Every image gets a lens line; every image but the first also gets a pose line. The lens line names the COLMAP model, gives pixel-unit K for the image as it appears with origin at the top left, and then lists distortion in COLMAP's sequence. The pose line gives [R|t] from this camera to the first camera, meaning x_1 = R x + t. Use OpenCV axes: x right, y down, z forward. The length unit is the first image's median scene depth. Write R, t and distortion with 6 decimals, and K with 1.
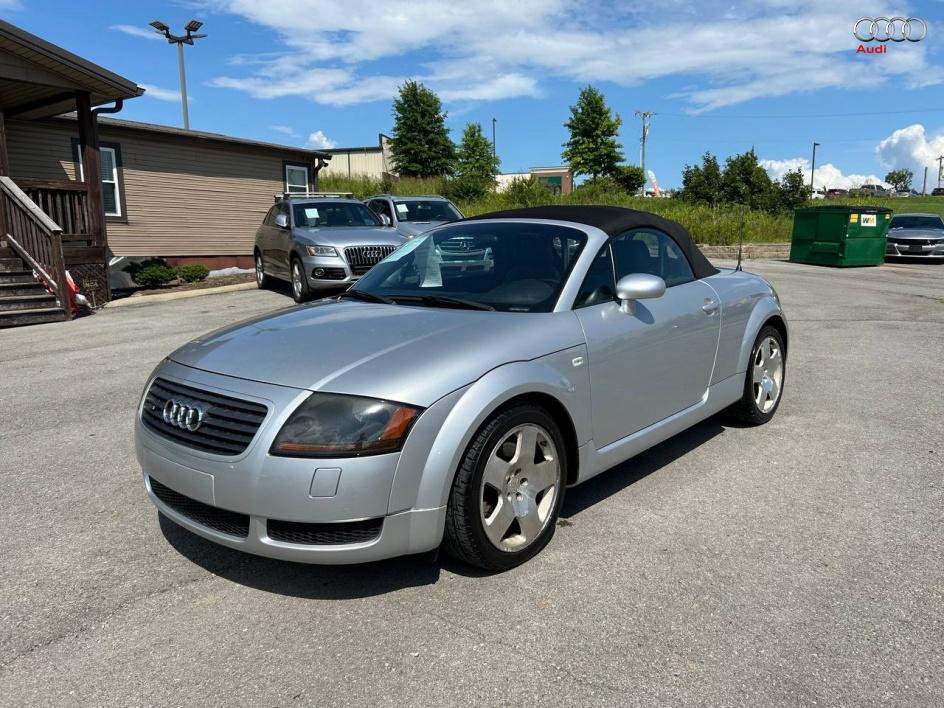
lens RADIAL K [[711.5, 0, 473.8], [0, 711.5, 362.0], [0, 0, 1]] dist [0.036431, -0.035636]
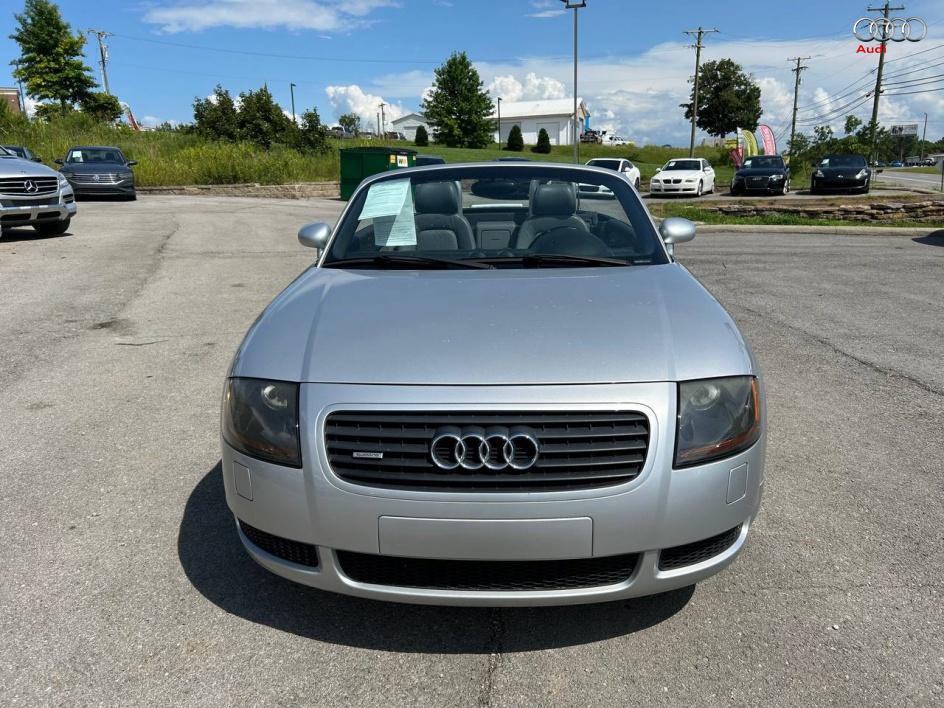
lens RADIAL K [[711.5, 0, 459.0], [0, 711.5, 355.6], [0, 0, 1]] dist [0.036431, -0.035636]
pose [[0.776374, -0.156879, 0.610437, -0.160230], [0.110607, 0.987410, 0.113084, -0.019130], [-0.620492, -0.020277, 0.783951, 0.090403]]
